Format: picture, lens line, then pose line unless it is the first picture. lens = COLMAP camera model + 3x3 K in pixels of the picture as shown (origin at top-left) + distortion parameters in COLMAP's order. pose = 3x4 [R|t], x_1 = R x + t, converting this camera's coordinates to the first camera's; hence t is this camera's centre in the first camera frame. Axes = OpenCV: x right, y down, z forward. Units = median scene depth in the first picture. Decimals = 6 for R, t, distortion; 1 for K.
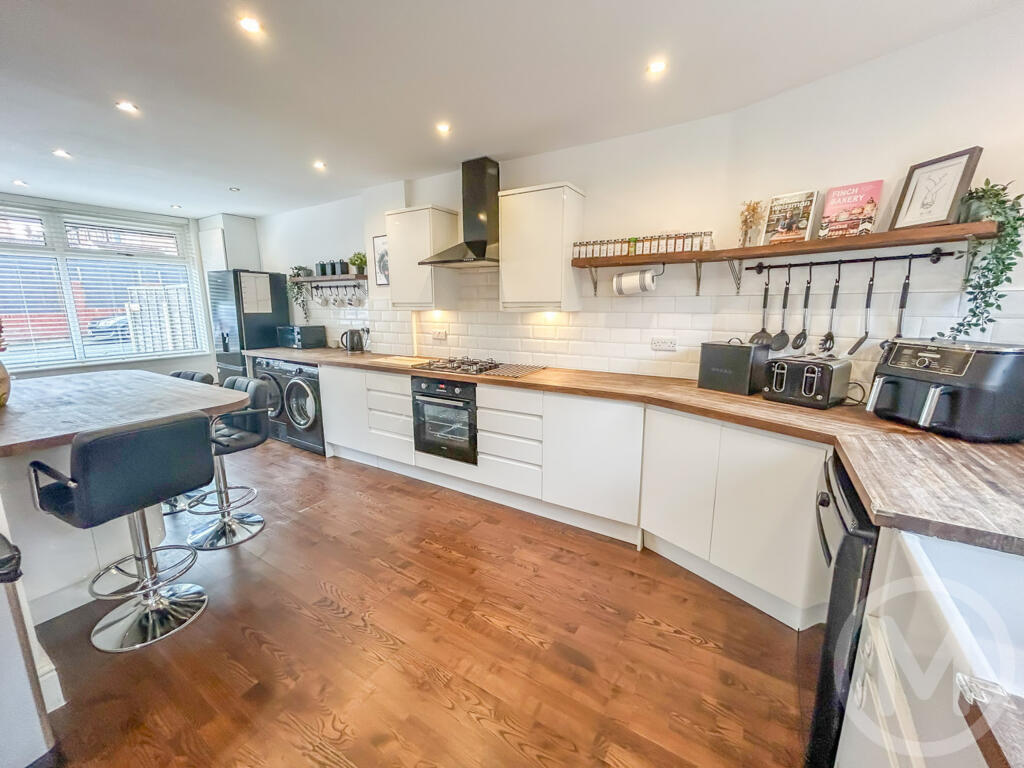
lens RADIAL K [[415.5, 0, 512.0], [0, 415.5, 384.0], [0, 0, 1]] dist [-0.001032, 0.000033]
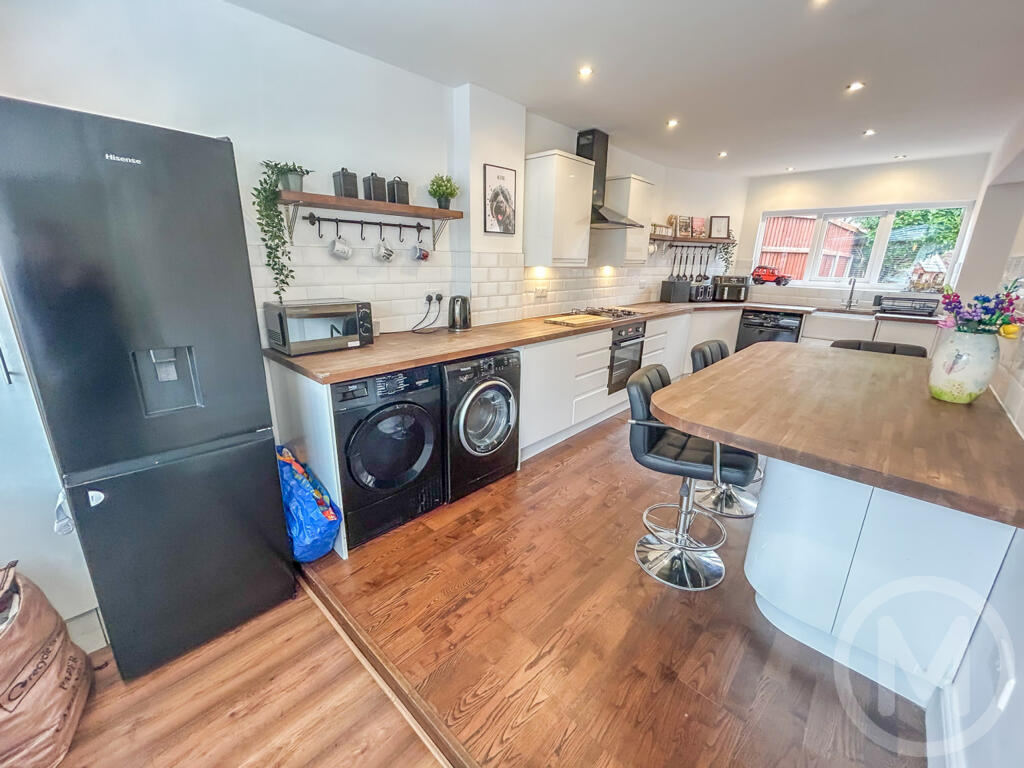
lens RADIAL K [[415.5, 0, 512.0], [0, 415.5, 384.0], [0, 0, 1]] dist [-0.001032, 0.000033]
pose [[0.189871, -0.278243, 0.941557, -1.121662], [0.167217, 0.954156, 0.248245, -0.161202], [-0.967464, 0.110310, 0.227693, 0.841069]]
